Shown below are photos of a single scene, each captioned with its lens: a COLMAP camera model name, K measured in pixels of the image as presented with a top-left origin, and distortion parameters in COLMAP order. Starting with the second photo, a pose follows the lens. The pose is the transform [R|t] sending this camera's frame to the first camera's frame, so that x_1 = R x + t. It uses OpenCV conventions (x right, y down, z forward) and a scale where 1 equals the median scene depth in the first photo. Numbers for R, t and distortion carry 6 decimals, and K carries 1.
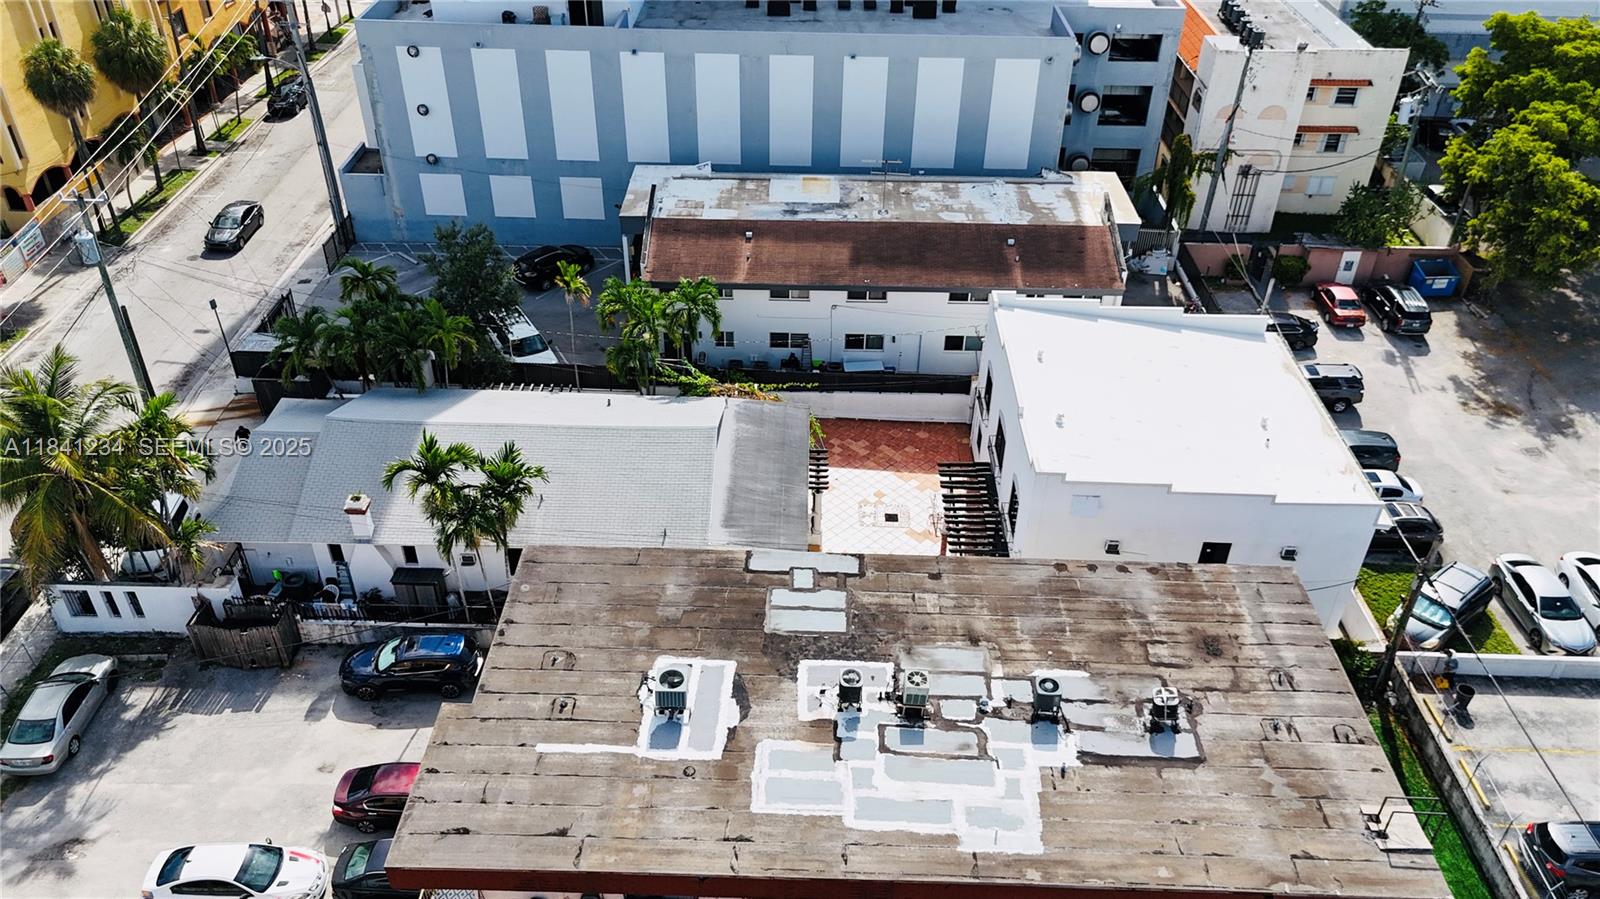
lens RADIAL K [[1186.2, 0, 800.0], [0, 1186.2, 449.5], [0, 0, 1]] dist [0.066035, -0.068879]
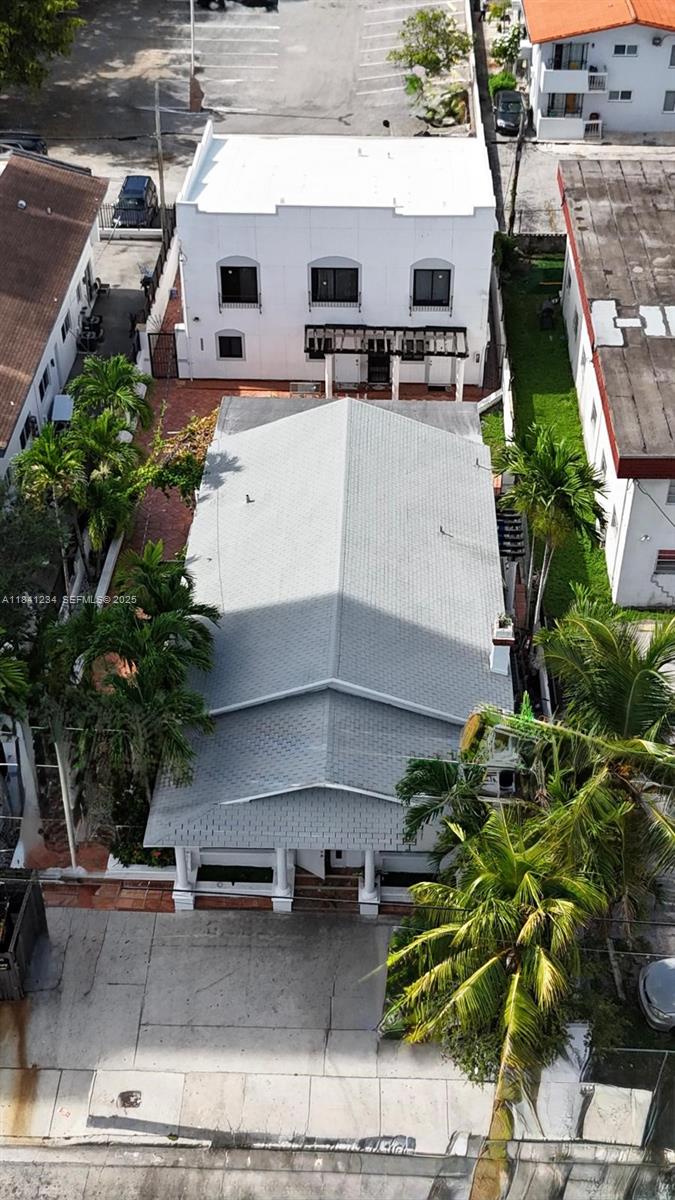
lens RADIAL K [[1391.1, 0, 337.5], [0, 1391.1, 600.0], [0, 0, 1]] dist [0.143694, -0.004061]
pose [[0.017937, -0.634384, 0.772810, -0.813958], [0.582694, 0.634737, 0.507519, -0.383883], [-0.812493, 0.441208, 0.381038, 0.540107]]
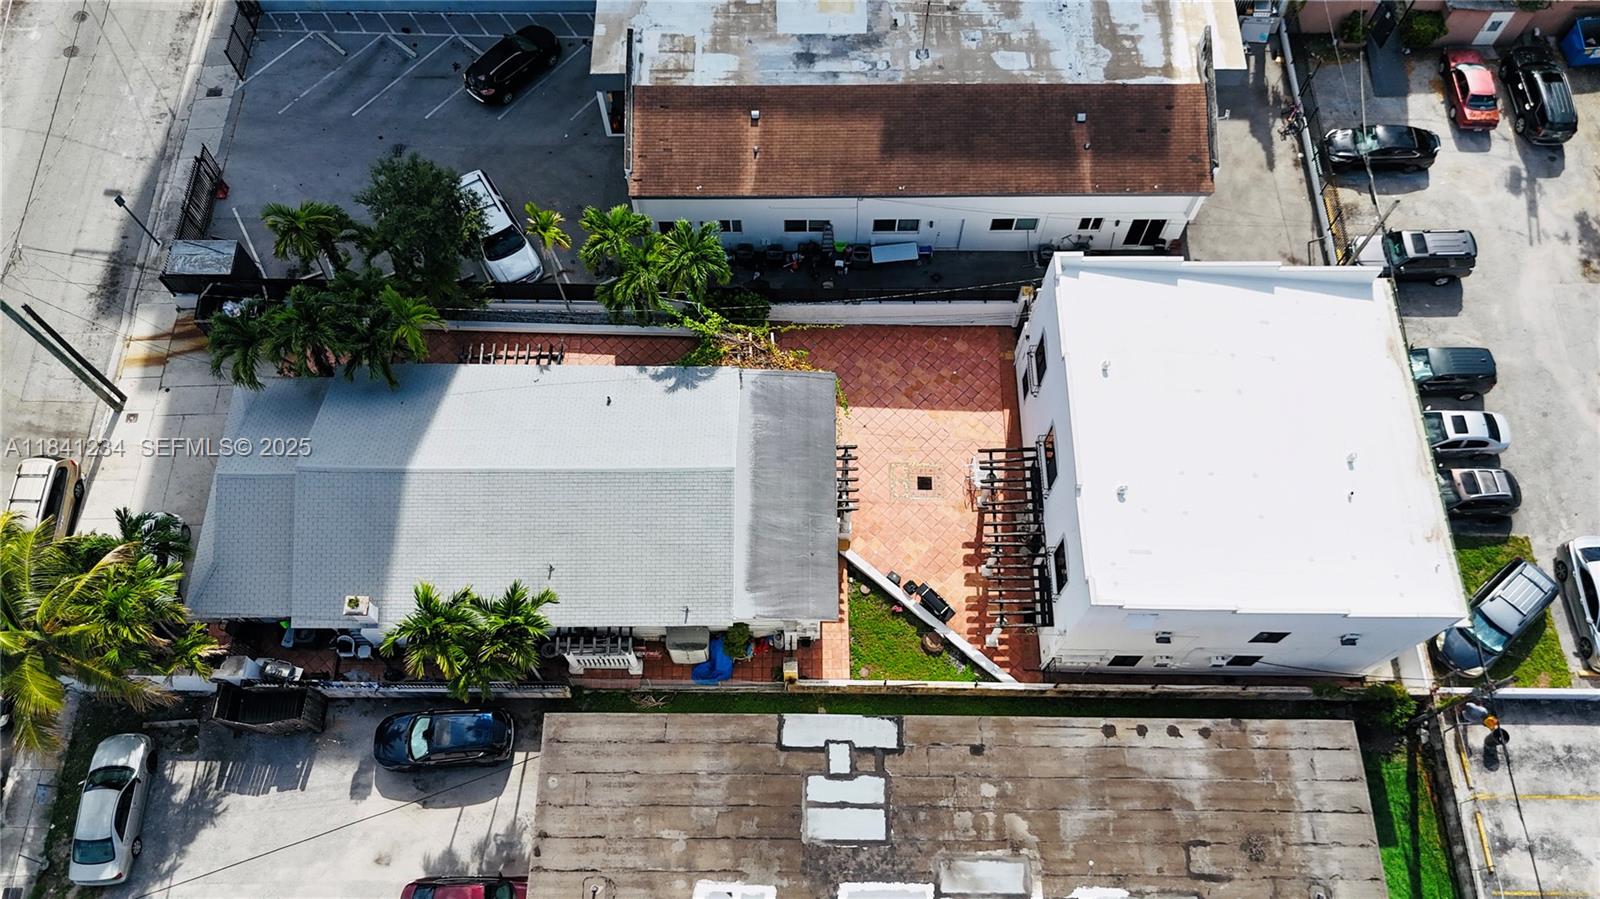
lens RADIAL K [[1186.2, 0, 800.0], [0, 1186.2, 449.5], [0, 0, 1]] dist [0.066035, -0.068879]
pose [[0.999711, -0.021540, -0.010635, -0.008923], [0.023975, 0.866975, 0.497774, -0.385937], [-0.001502, -0.497886, 0.867241, 0.187986]]
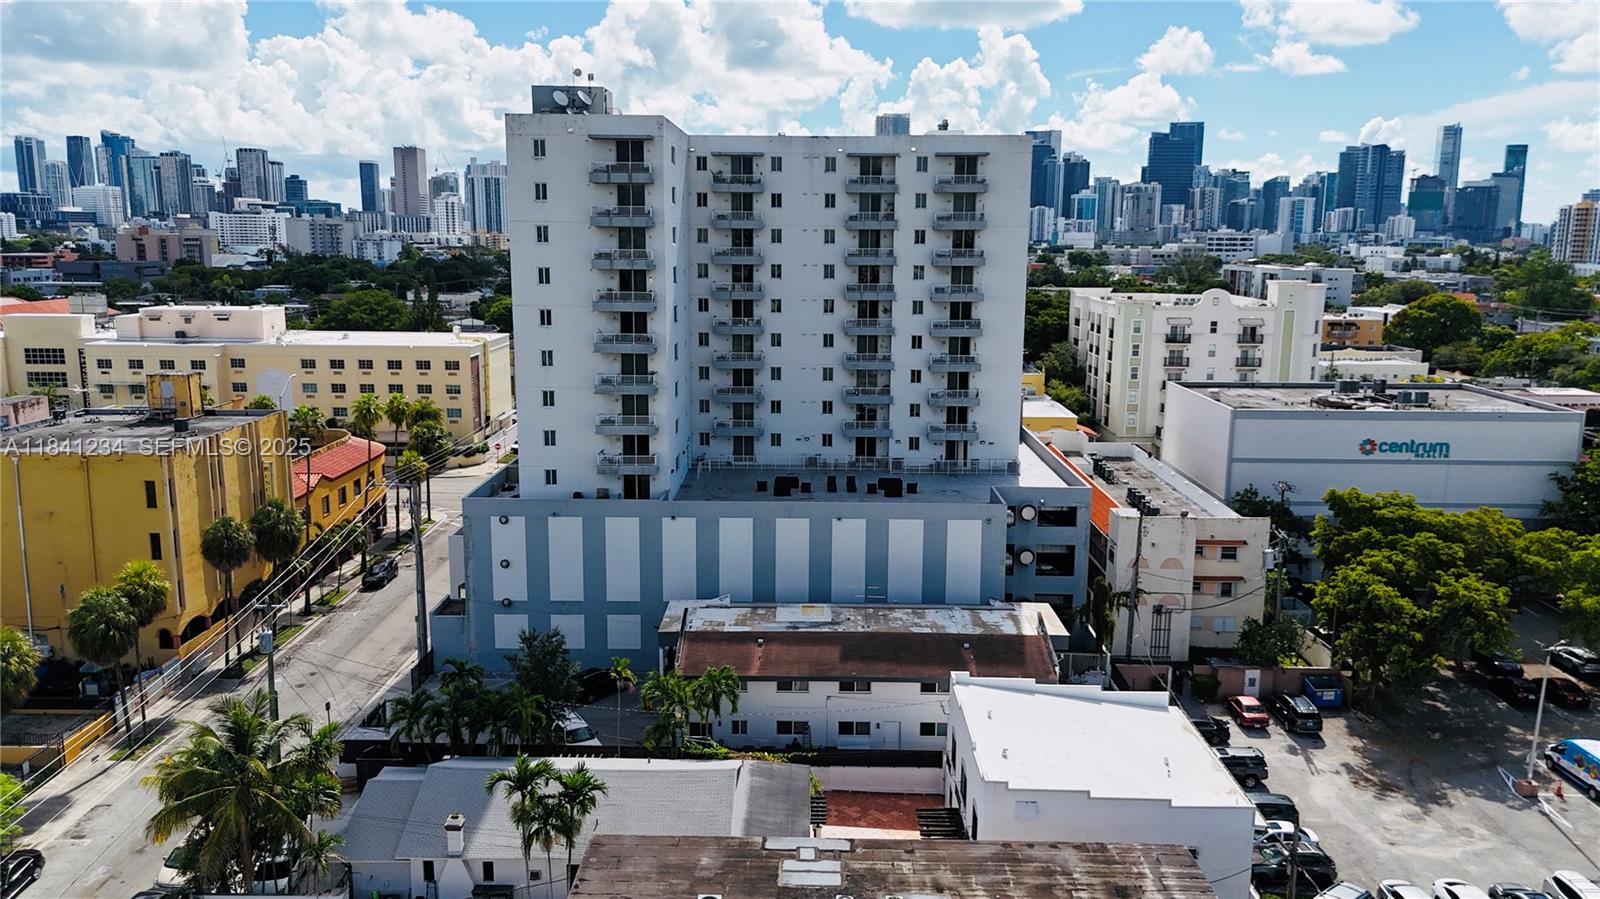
lens RADIAL K [[1186.2, 0, 800.0], [0, 1186.2, 449.5], [0, 0, 1]] dist [0.066035, -0.068879]
pose [[0.999947, -0.009156, 0.004702, -0.004693], [0.010286, 0.906148, -0.422836, 0.170070], [-0.000389, 0.422862, 0.906194, -0.238371]]
